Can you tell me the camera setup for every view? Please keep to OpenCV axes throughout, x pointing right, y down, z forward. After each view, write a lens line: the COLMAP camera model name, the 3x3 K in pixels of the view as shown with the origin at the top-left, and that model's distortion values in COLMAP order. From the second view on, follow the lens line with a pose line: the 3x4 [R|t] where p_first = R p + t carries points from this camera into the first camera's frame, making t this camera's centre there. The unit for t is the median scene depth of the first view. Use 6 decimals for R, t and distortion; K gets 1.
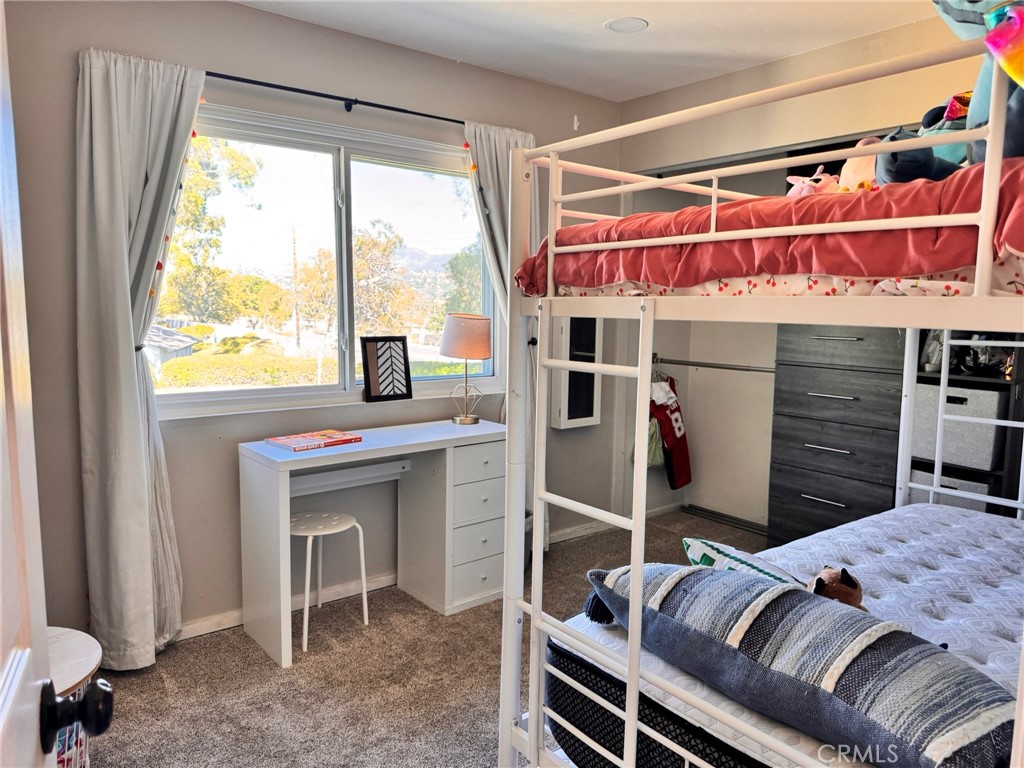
lens RADIAL K [[719.7, 0, 512.0], [0, 719.7, 384.0], [0, 0, 1]] dist [0.082343, -0.123991]
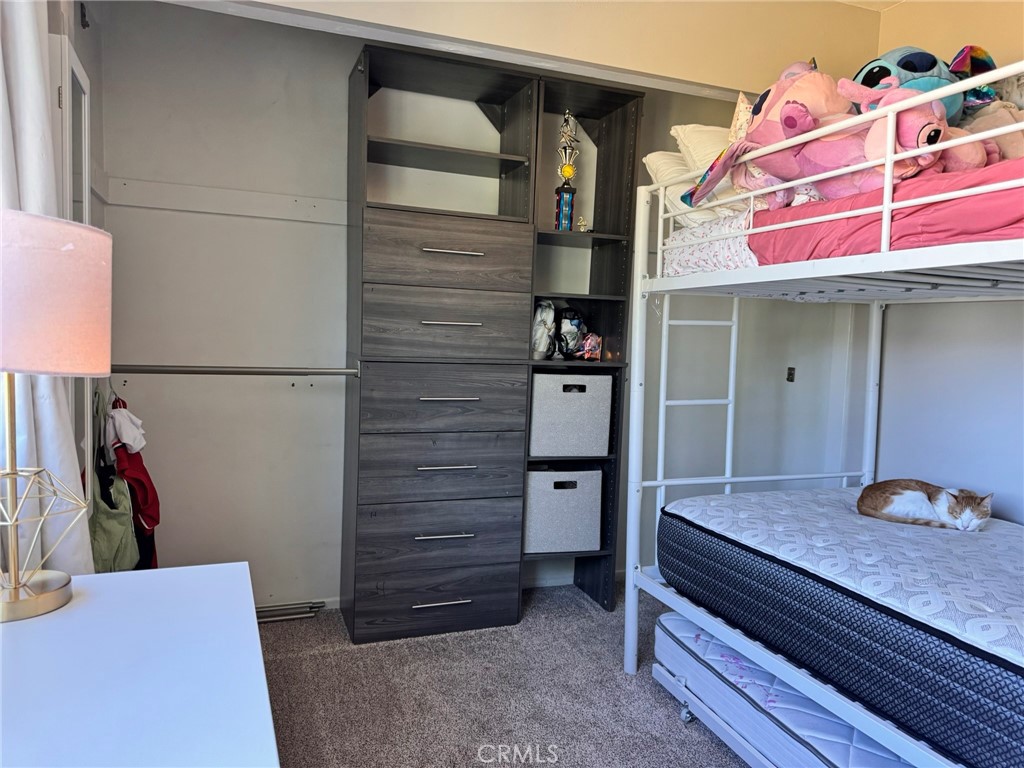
lens RADIAL K [[719.7, 0, 512.0], [0, 719.7, 384.0], [0, 0, 1]] dist [0.082343, -0.123991]
pose [[0.299894, -0.068484, 0.951511, -0.265636], [0.077785, 0.995854, 0.047159, -0.029875], [-0.950796, 0.059870, 0.303977, 0.704187]]
